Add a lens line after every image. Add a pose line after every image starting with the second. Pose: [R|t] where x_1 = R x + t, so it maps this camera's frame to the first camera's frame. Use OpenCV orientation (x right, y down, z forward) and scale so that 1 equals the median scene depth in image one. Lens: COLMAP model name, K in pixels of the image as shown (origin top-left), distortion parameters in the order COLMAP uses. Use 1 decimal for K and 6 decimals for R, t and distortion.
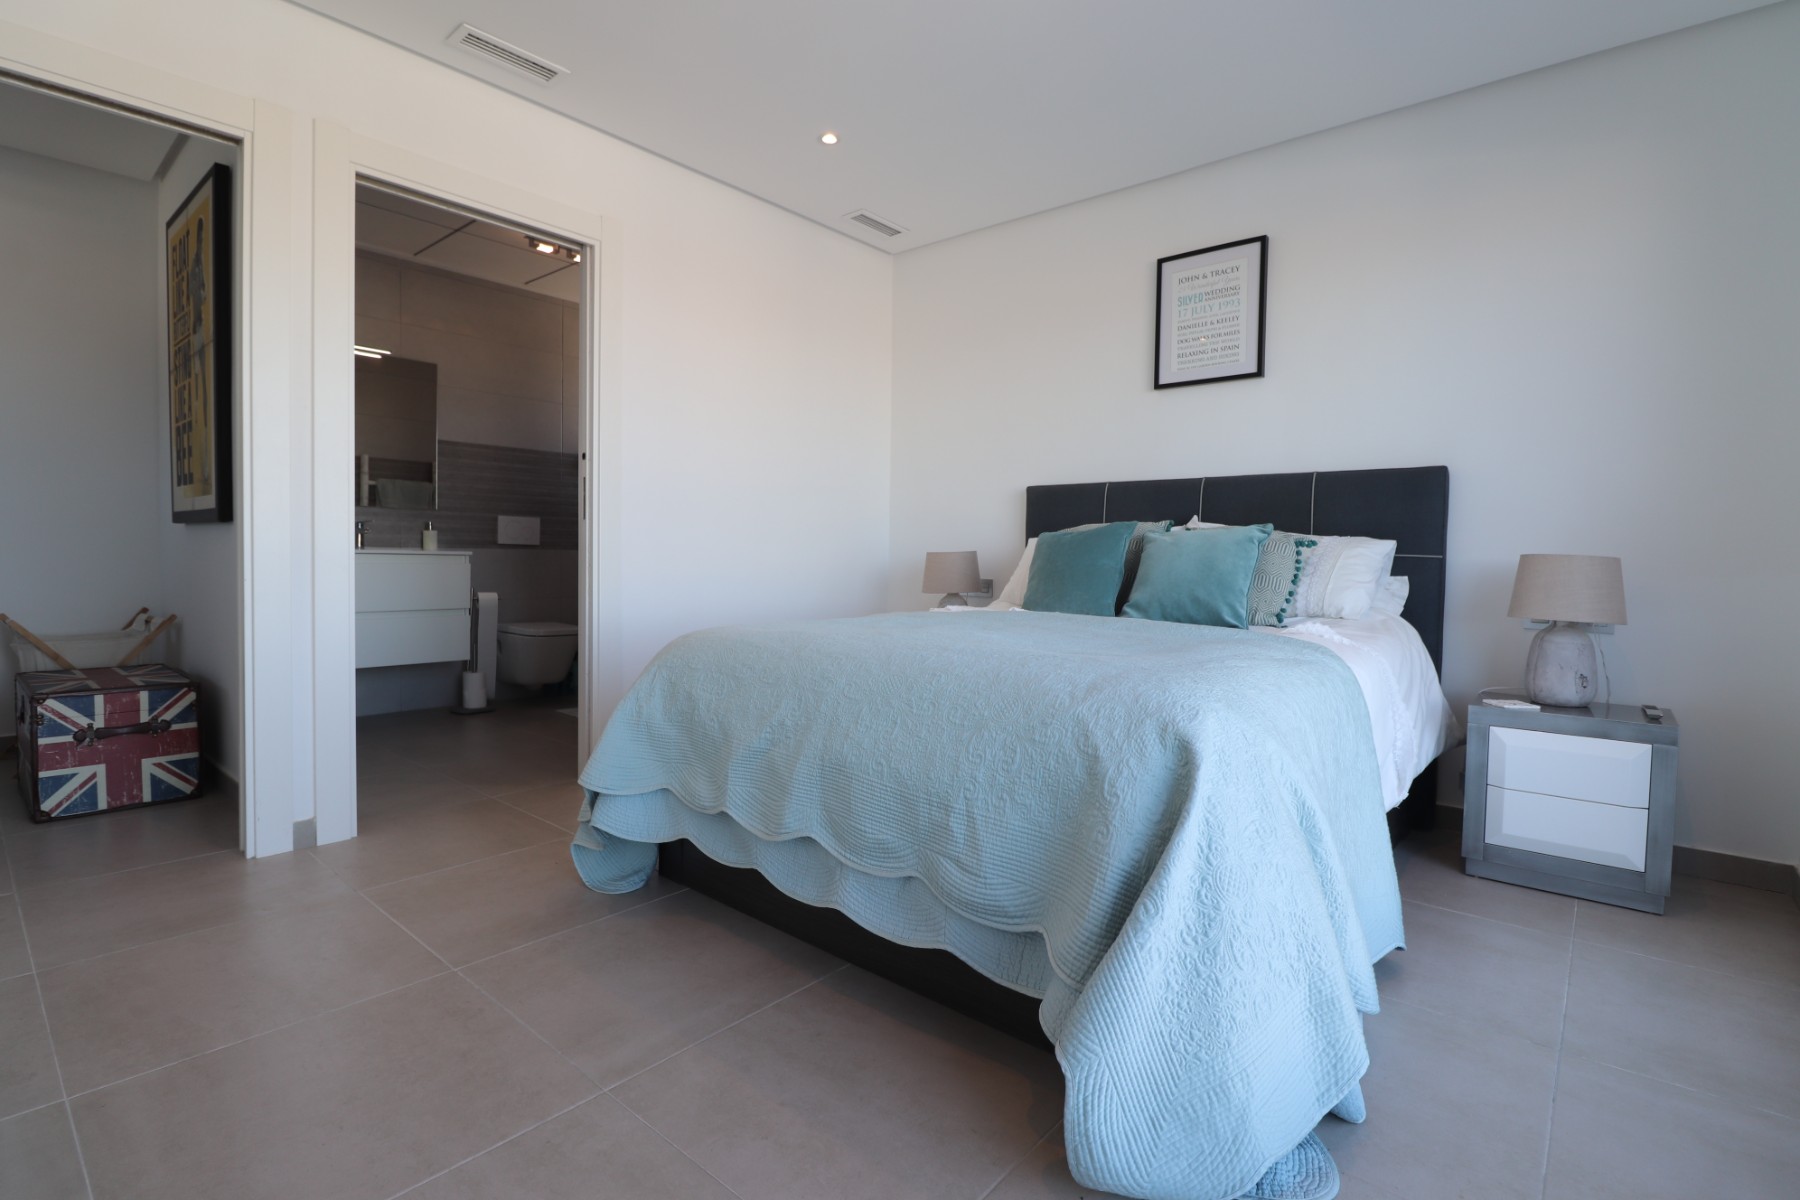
lens RADIAL K [[834.3, 0, 898.4], [0, 834.3, 584.2], [0, 0, 1]] dist [-0.000513, -0.013191]
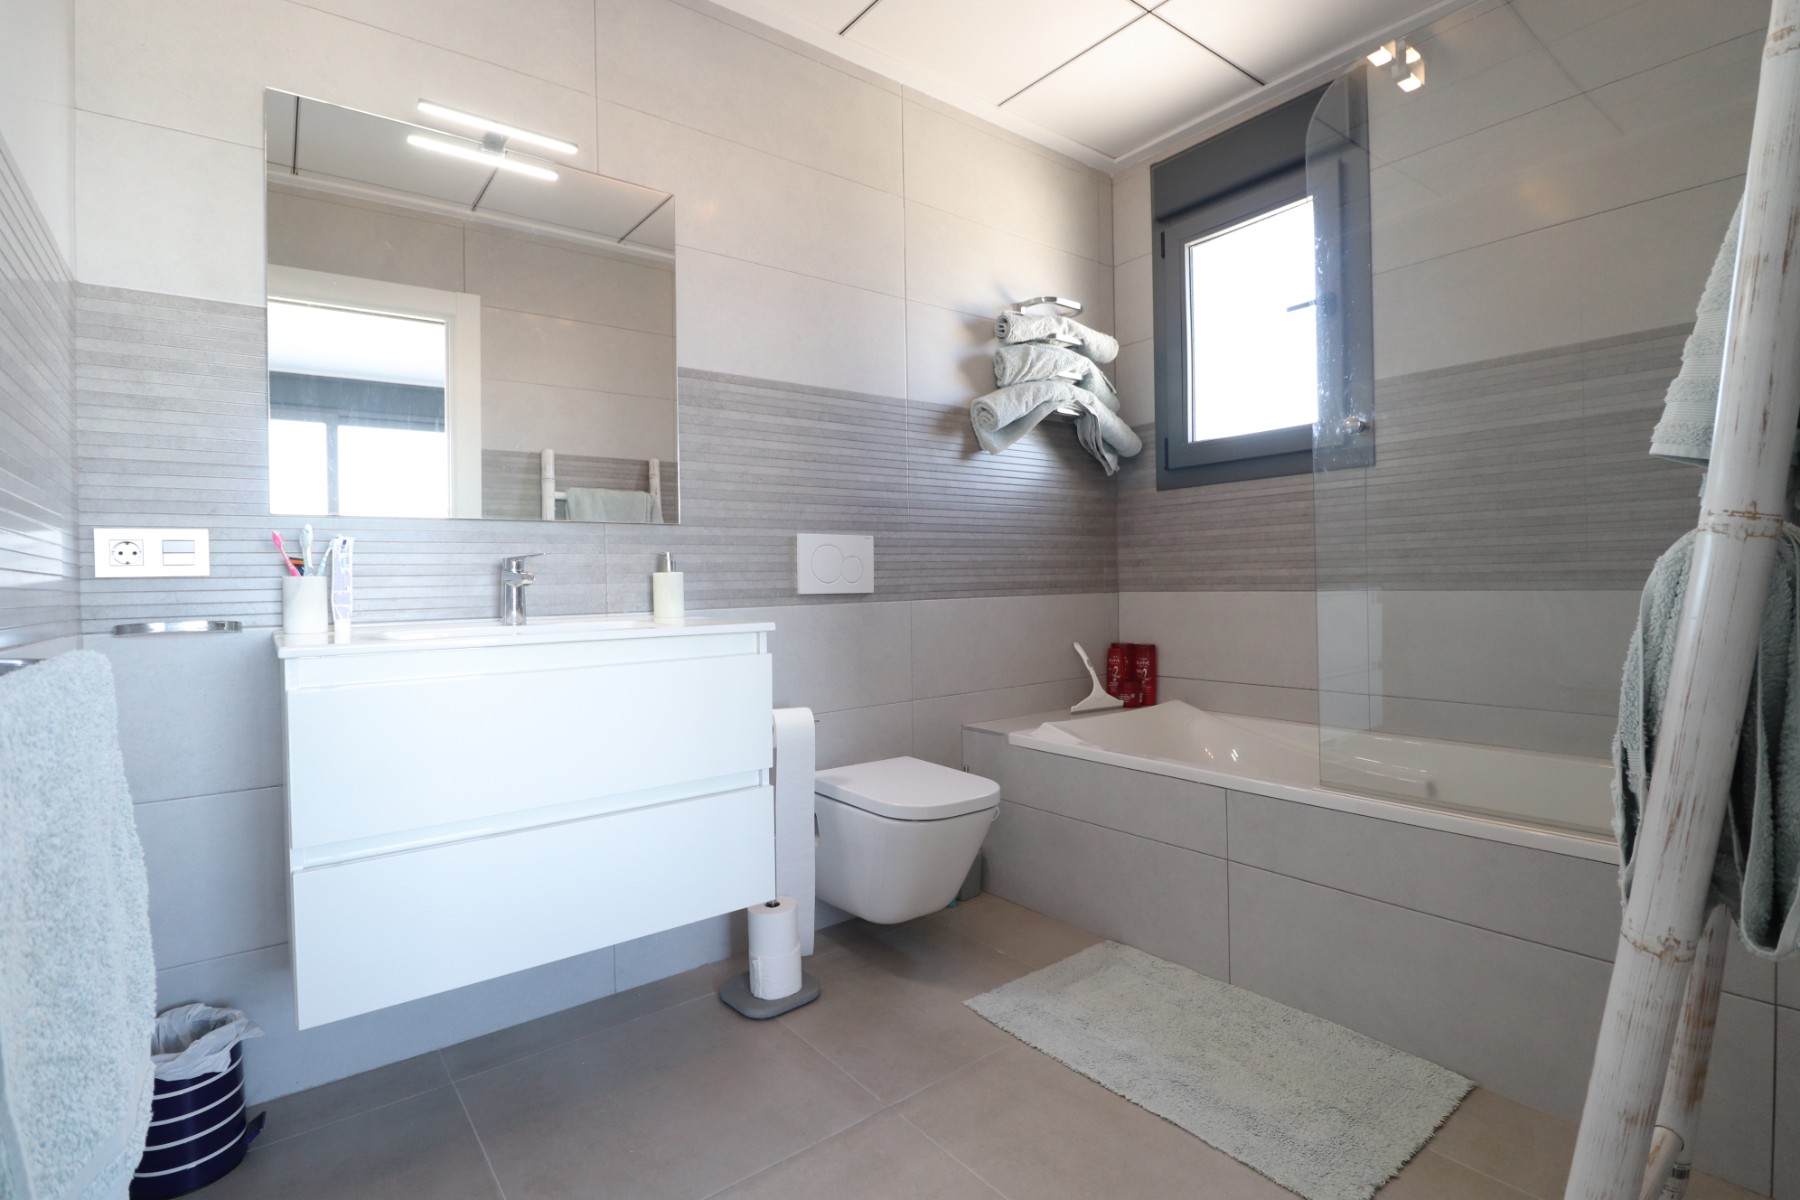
lens RADIAL K [[834.3, 0, 898.4], [0, 834.3, 584.2], [0, 0, 1]] dist [-0.000513, -0.013191]
pose [[0.979356, -0.037863, -0.198564, -0.318217], [0.032339, 0.998996, -0.030993, -0.036162], [0.199538, 0.023932, 0.979598, 0.530855]]
